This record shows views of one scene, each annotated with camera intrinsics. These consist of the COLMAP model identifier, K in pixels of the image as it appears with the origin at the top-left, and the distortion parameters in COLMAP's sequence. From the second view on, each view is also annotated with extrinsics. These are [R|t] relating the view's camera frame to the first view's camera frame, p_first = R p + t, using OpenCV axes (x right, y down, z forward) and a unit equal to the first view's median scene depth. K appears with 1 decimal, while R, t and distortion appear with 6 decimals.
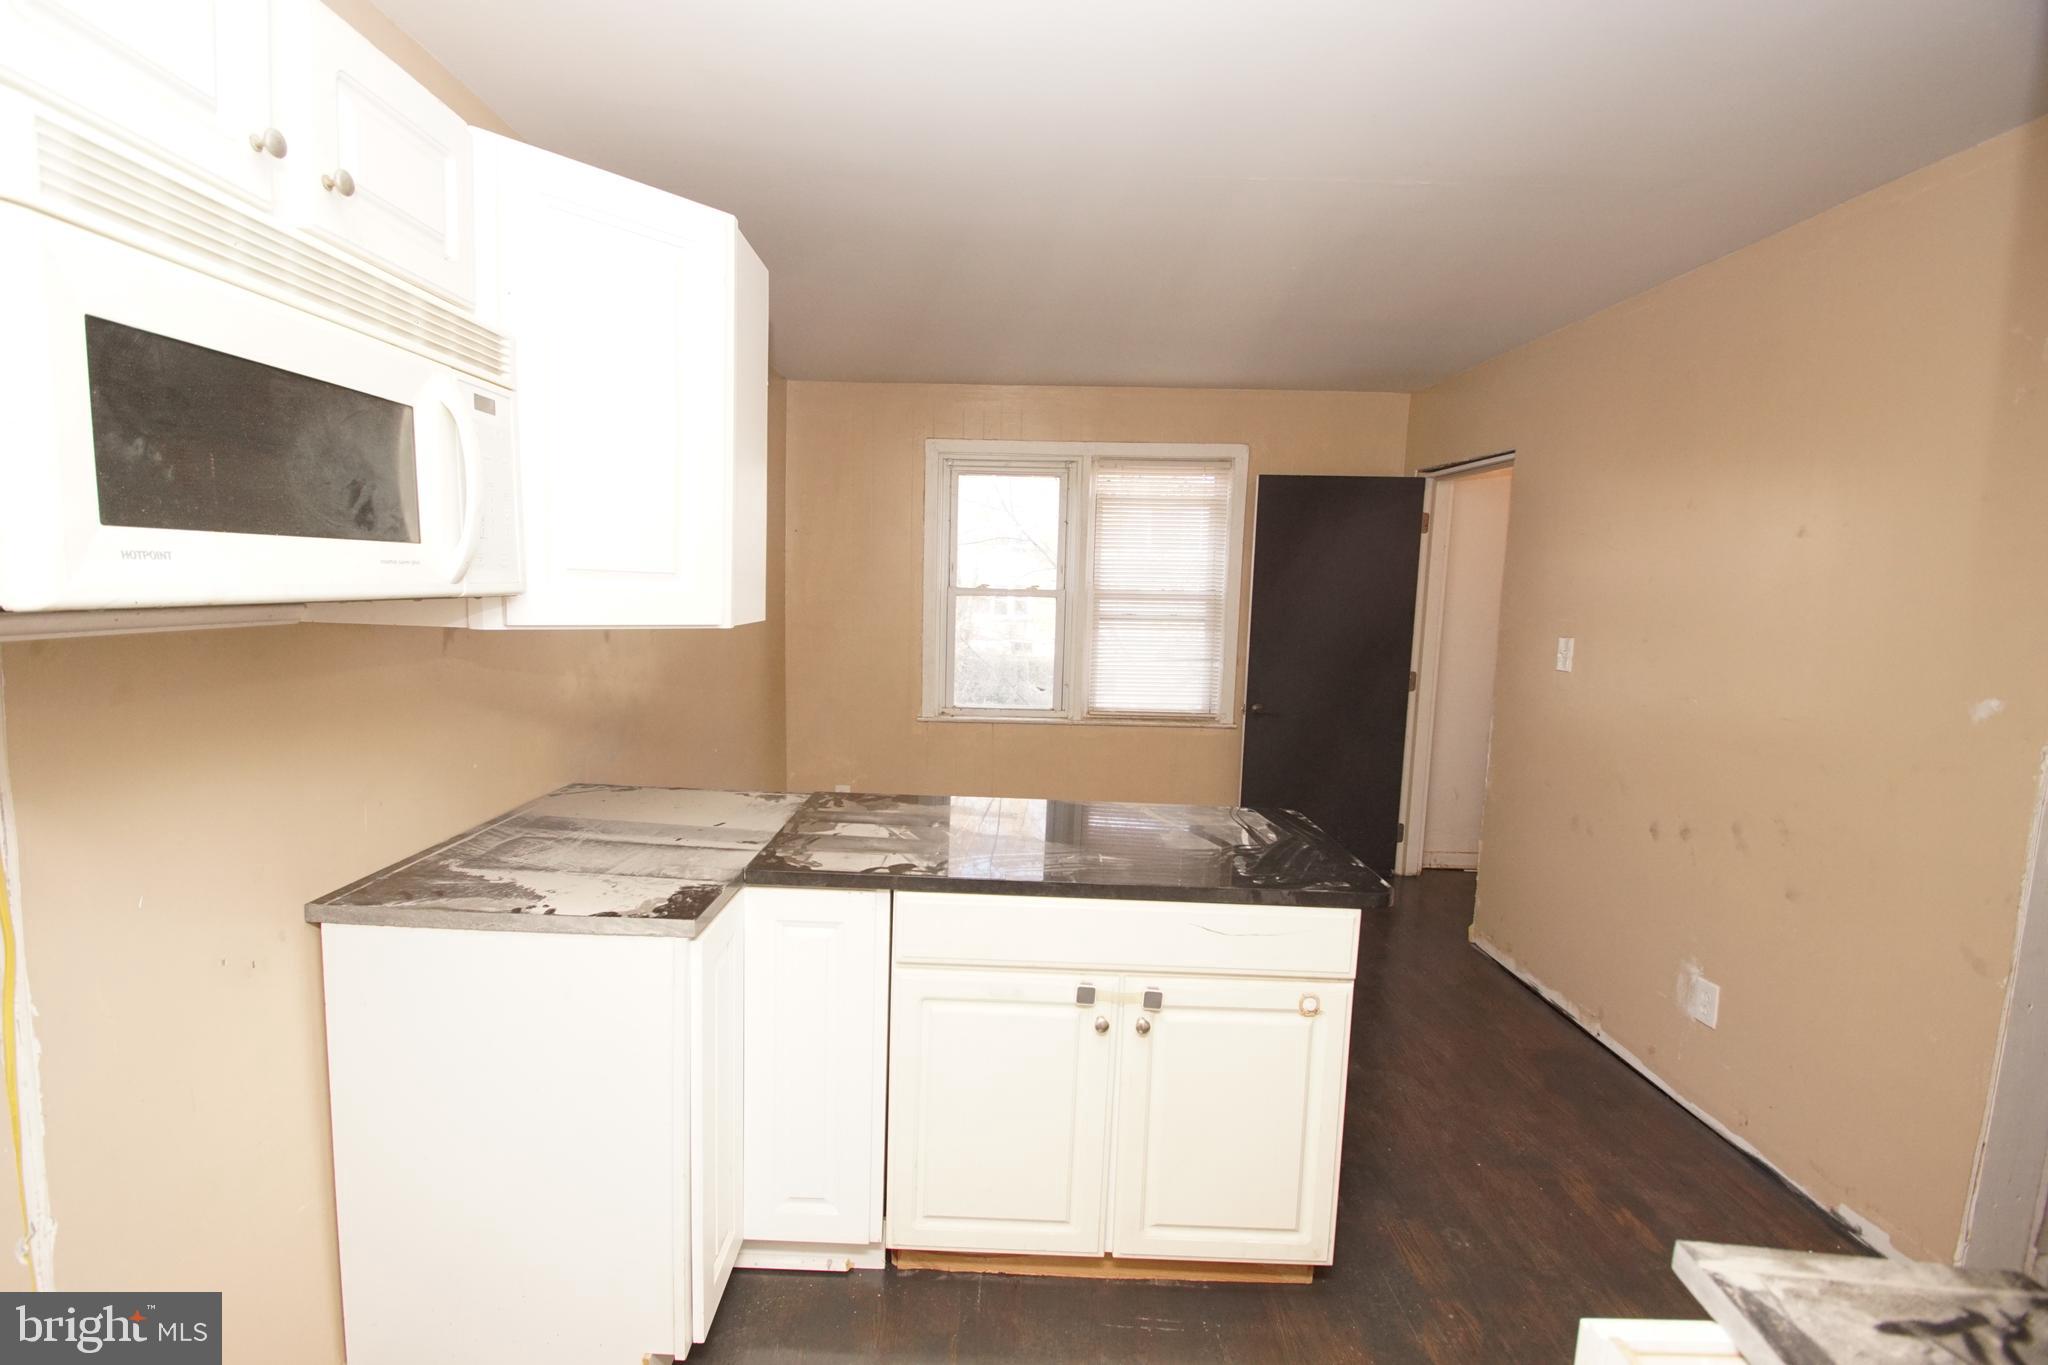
lens RADIAL K [[903.5, 0, 994.7], [0, 903.5, 682.6], [0, 0, 1]] dist [-0.000243, -0.007167]
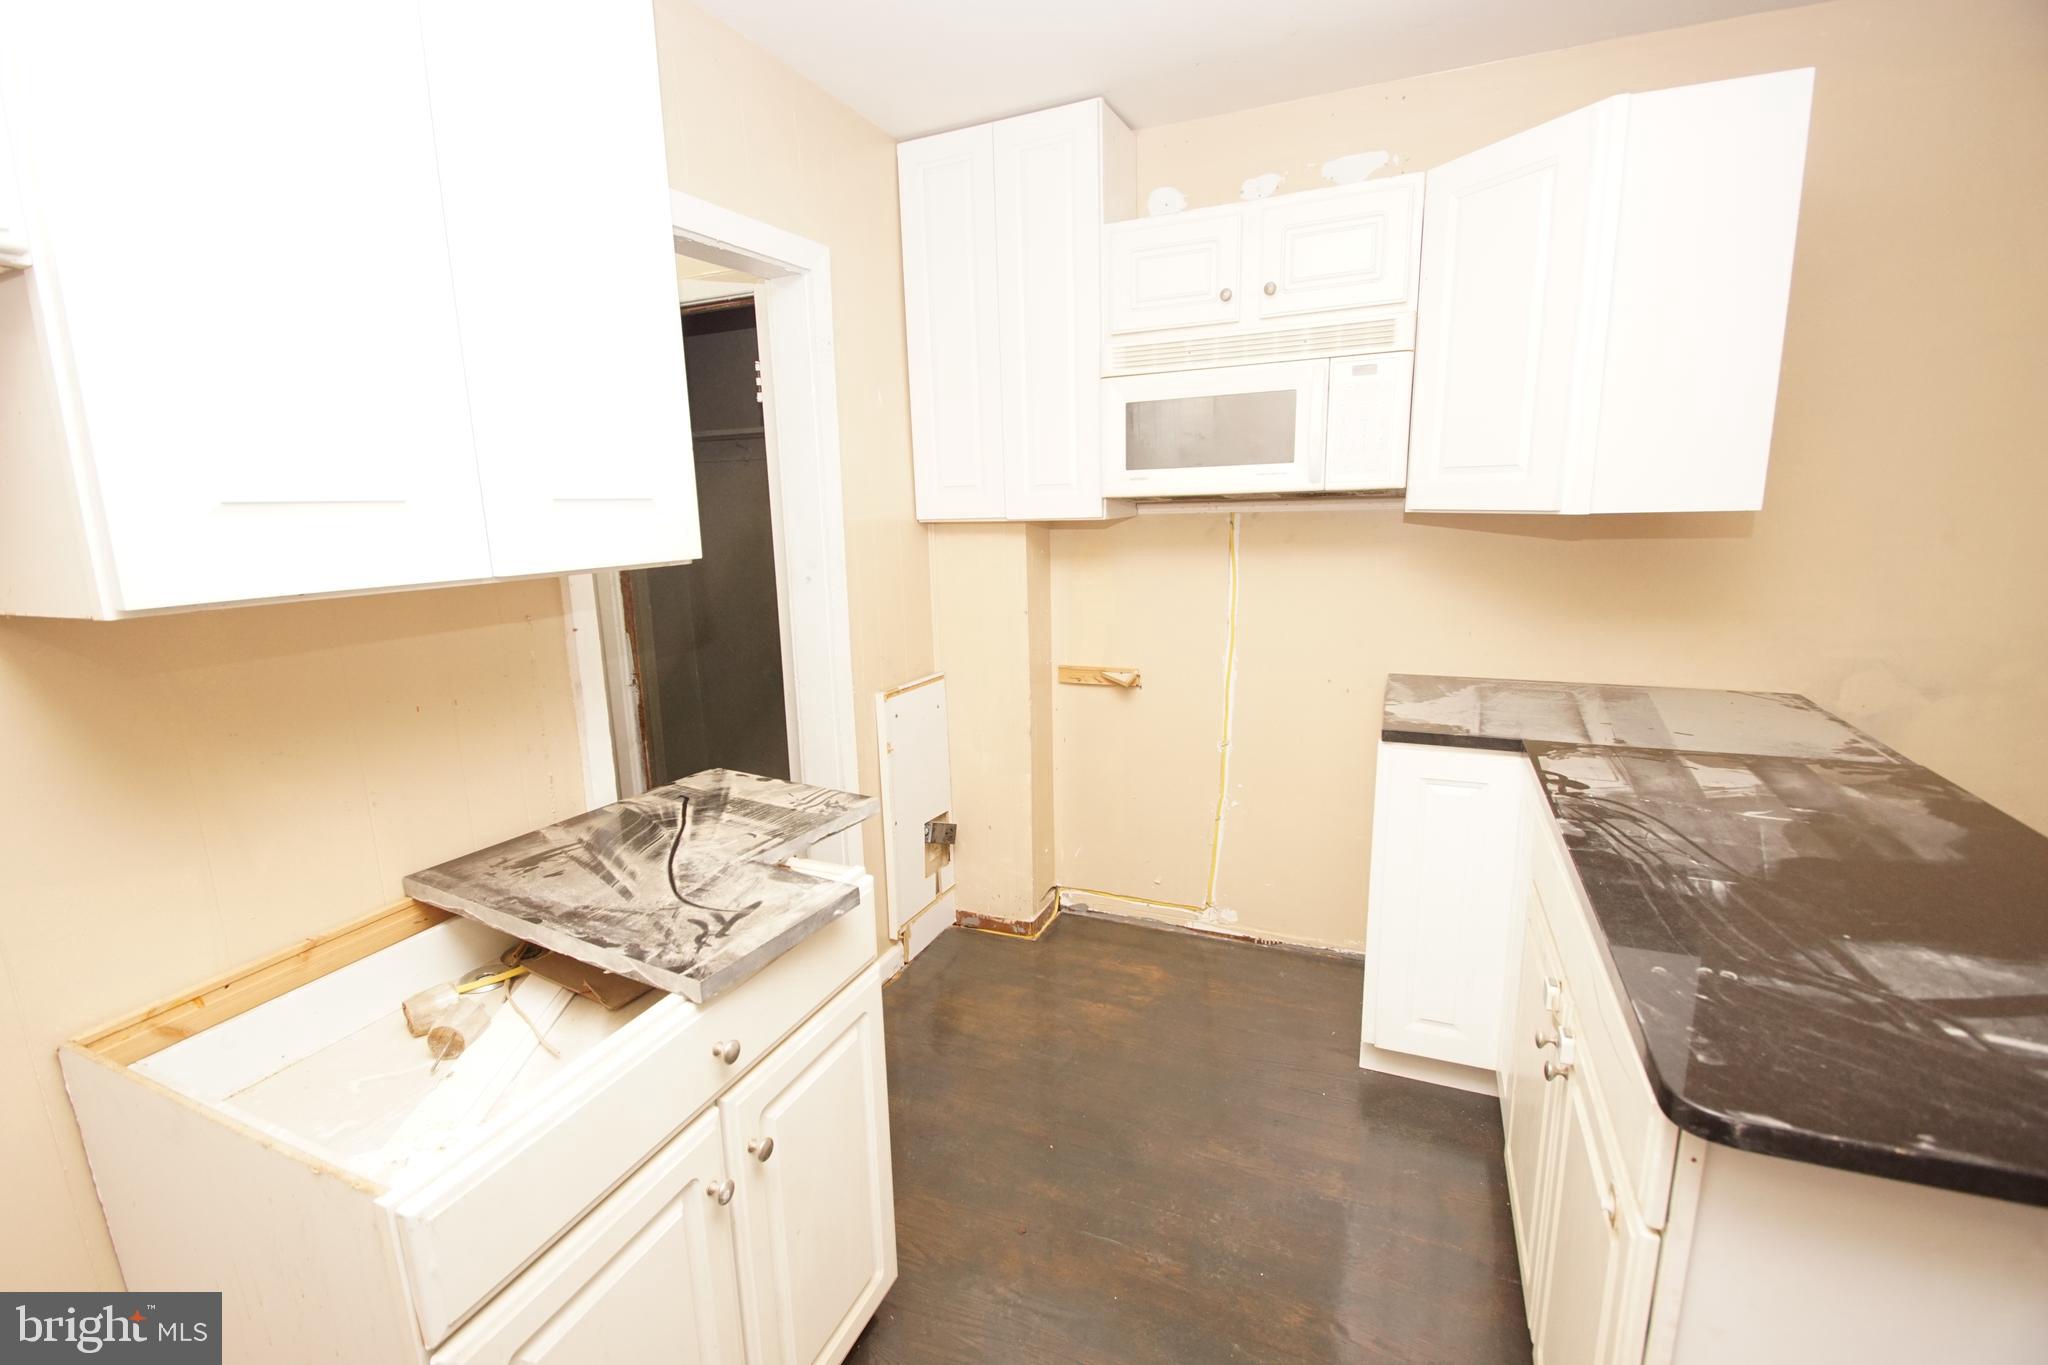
lens RADIAL K [[903.5, 0, 994.7], [0, 903.5, 682.6], [0, 0, 1]] dist [-0.000243, -0.007167]
pose [[-0.395238, 0.166923, -0.903285, 1.465526], [-0.082418, 0.972940, 0.215858, -0.065195], [0.914874, 0.159762, -0.370785, 1.256886]]
